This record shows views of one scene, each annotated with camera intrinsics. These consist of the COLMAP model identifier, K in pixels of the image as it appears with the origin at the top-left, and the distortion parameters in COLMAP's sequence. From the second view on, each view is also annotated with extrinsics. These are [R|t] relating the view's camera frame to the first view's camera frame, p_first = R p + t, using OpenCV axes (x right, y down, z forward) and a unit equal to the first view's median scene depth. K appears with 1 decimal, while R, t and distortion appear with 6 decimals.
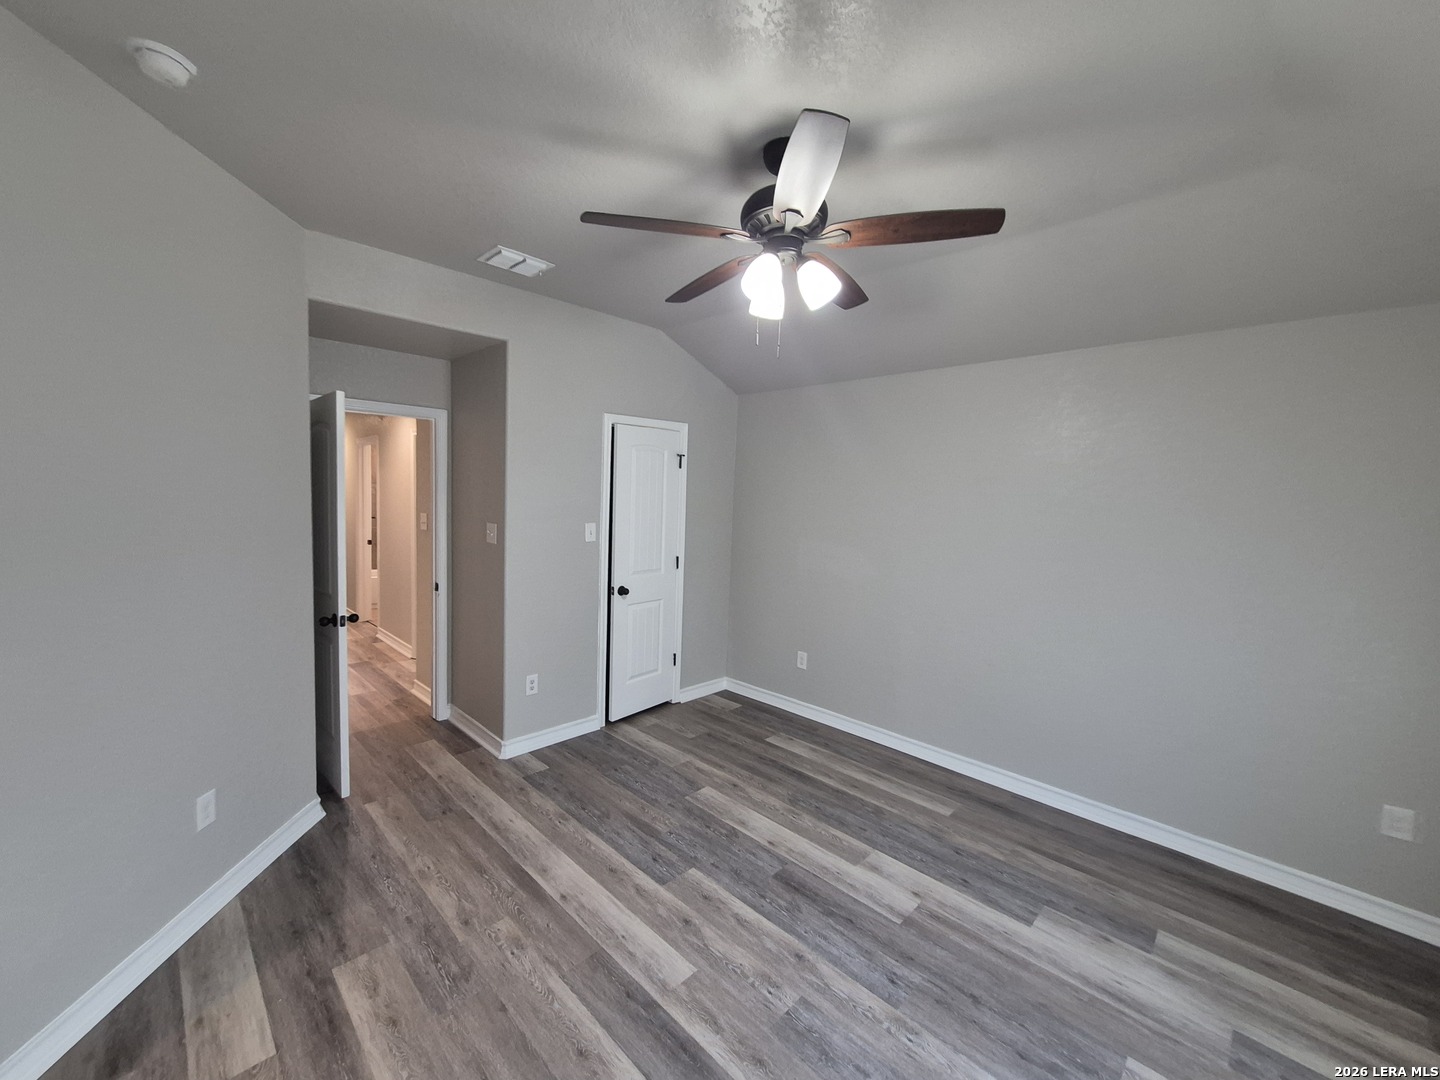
lens RADIAL K [[574.8, 0, 707.8], [0, 574.8, 544.2], [0, 0, 1]] dist [-0.000697, -0.000519]
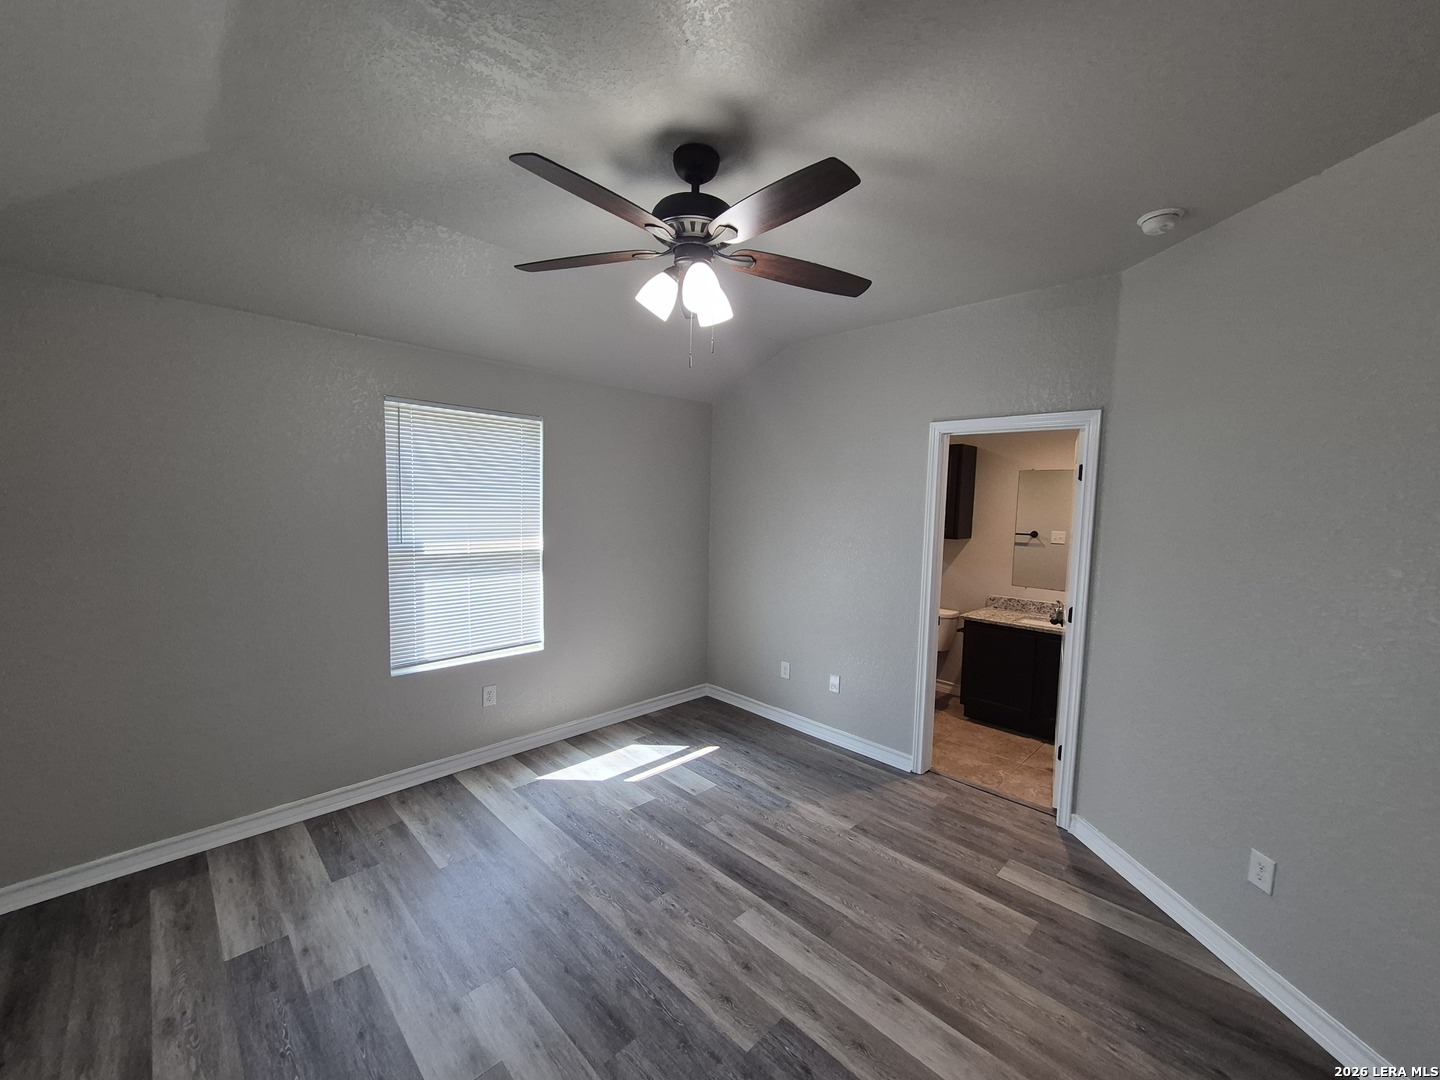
lens RADIAL K [[569.1, 0, 717.1], [0, 569.1, 557.4], [0, 0, 1]] dist [0.000382, -0.000139]
pose [[-0.998369, -0.056815, -0.005572, 0.045272], [-0.056825, 0.979671, 0.192392, -0.140351], [-0.005472, 0.192395, -0.981302, 1.478122]]
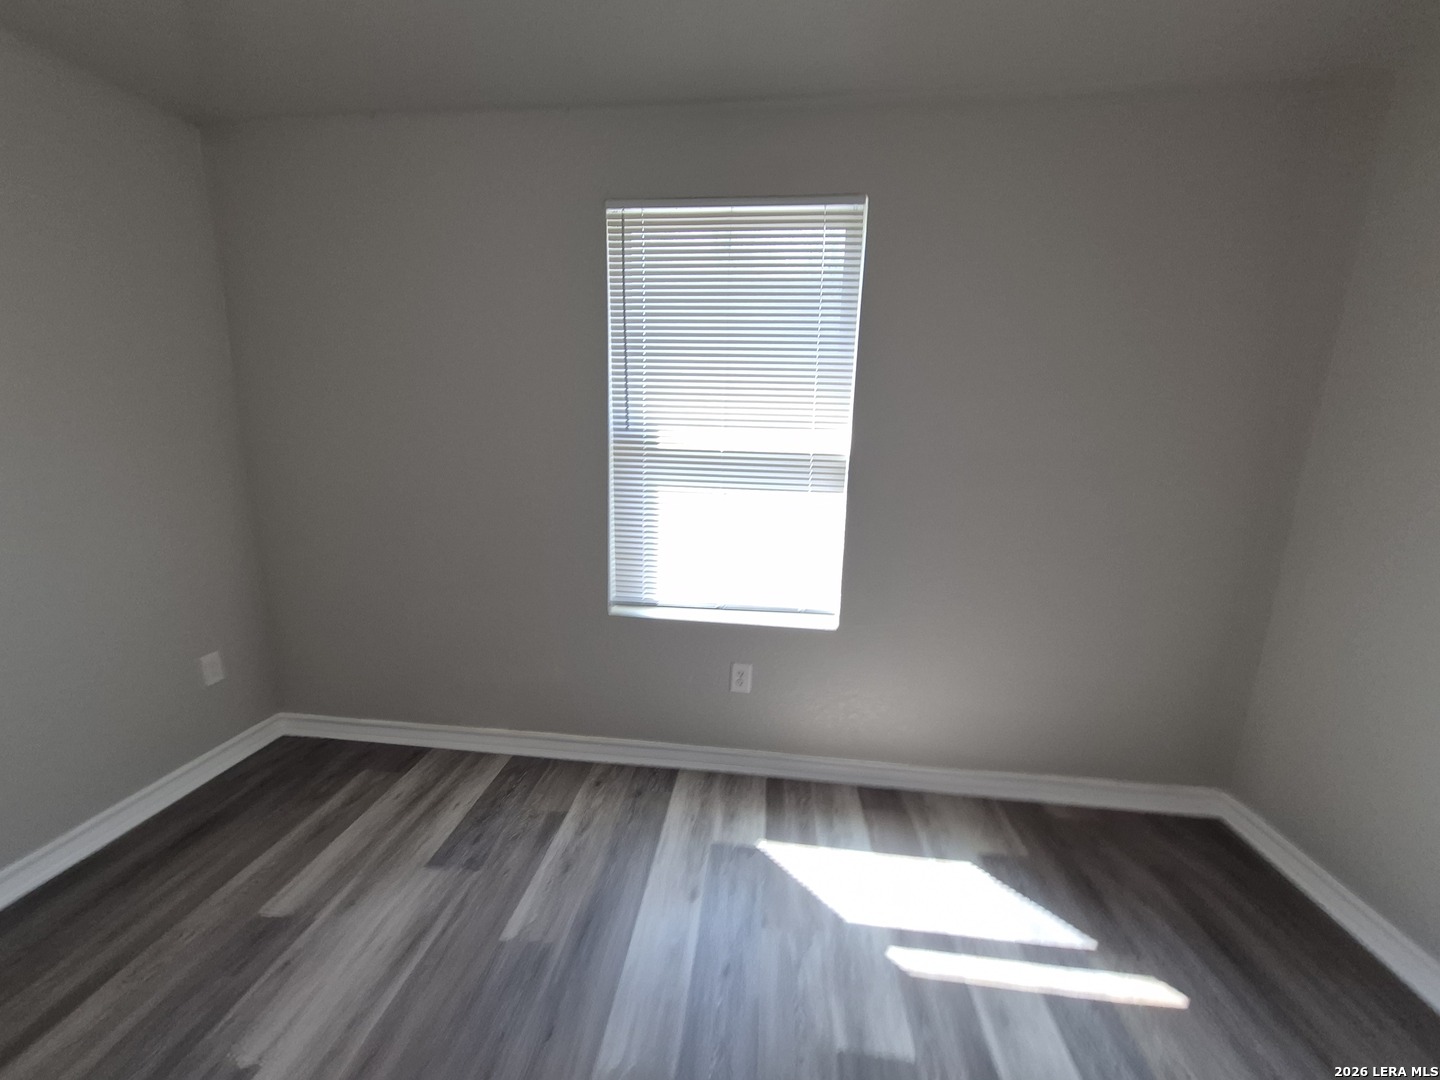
lens RADIAL K [[560.9, 0, 720.0], [0, 560.9, 540.0], [0, 0, 1]] dist [-0.000612, -0.000118]
pose [[-0.630607, -0.205755, 0.748332, -0.024779], [0.019841, 0.959628, 0.280571, 0.019289], [-0.775849, 0.191777, -0.601066, 0.743464]]
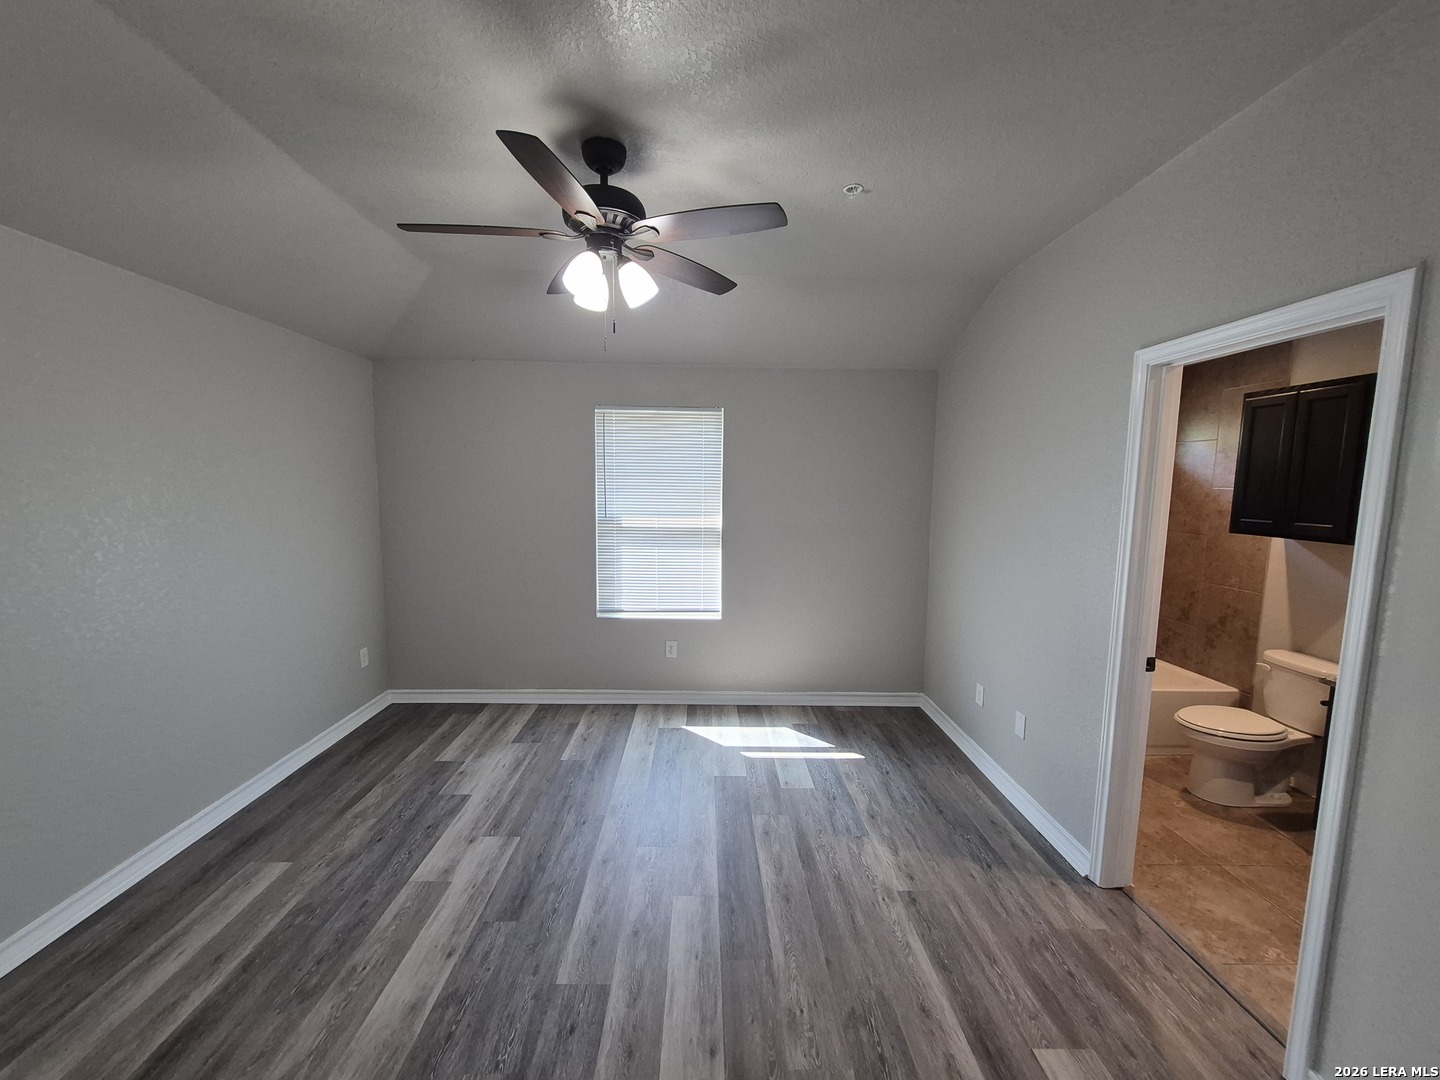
lens RADIAL K [[569.1, 0, 717.1], [0, 569.1, 557.4], [0, 0, 1]] dist [0.000382, -0.000139]
pose [[-0.721072, -0.132761, 0.680022, -0.573492], [0.025324, 0.975765, 0.217352, -0.124229], [-0.692398, 0.173947, -0.700234, 1.211797]]
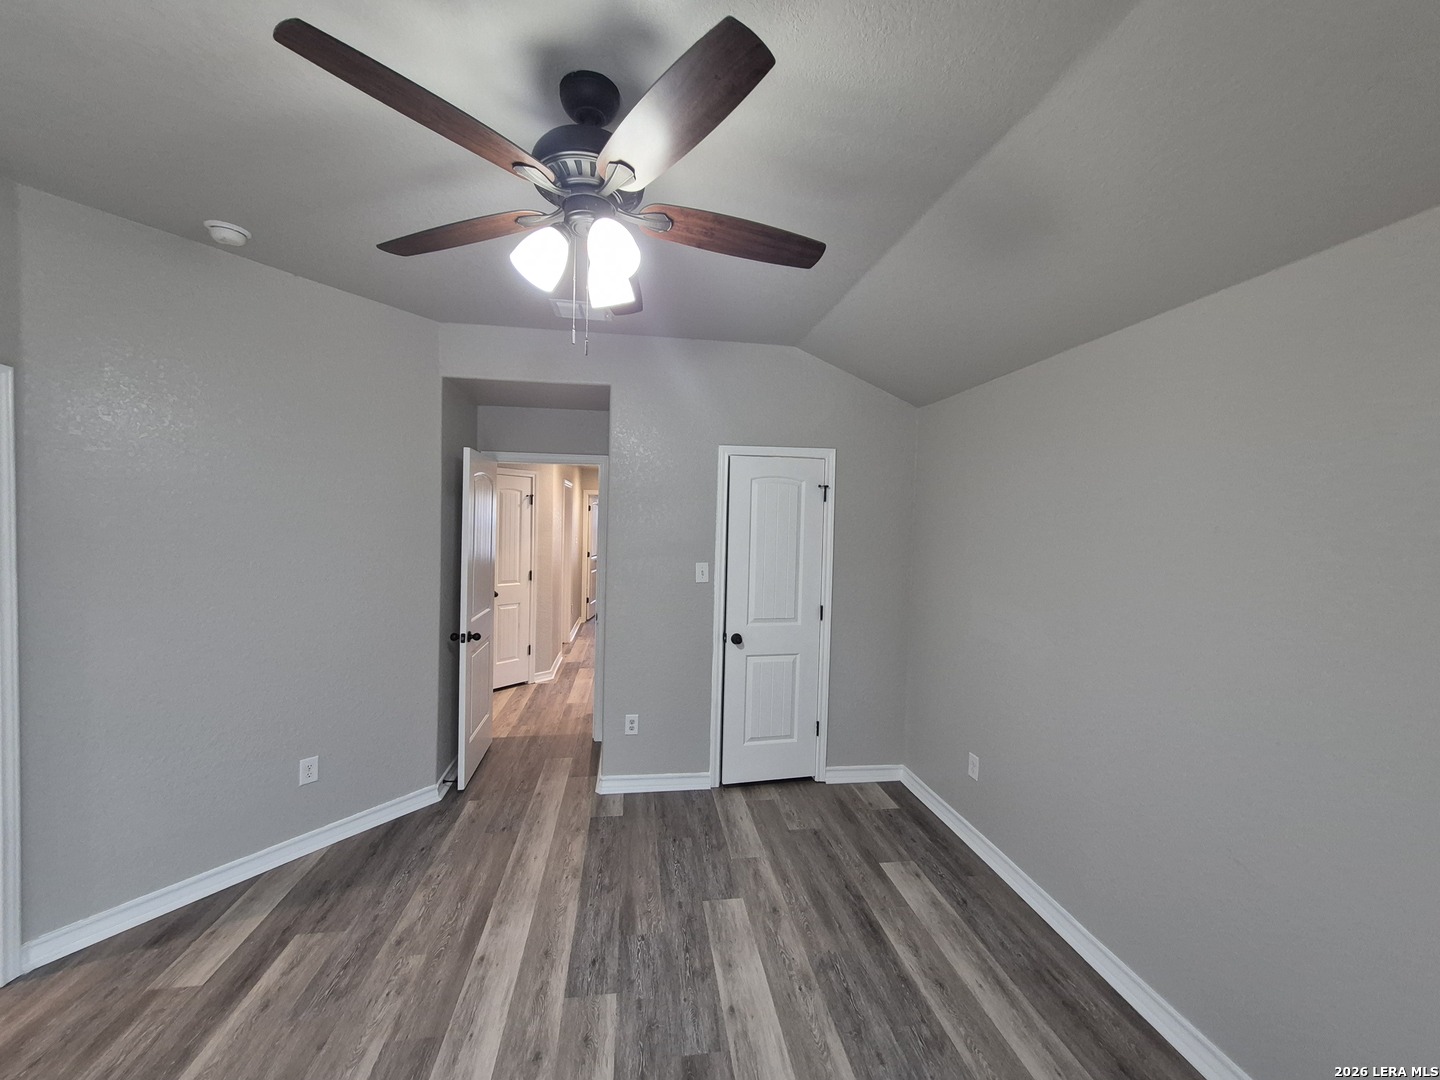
lens RADIAL K [[573.9, 0, 720.0], [0, 573.9, 540.0], [0, 0, 1]] dist [-0.000564, 0.000056]
pose [[0.805133, 0.008392, -0.593034, 0.534965], [-0.052112, 0.997034, -0.056641, -0.030936], [0.590800, 0.076508, 0.803182, 0.372085]]
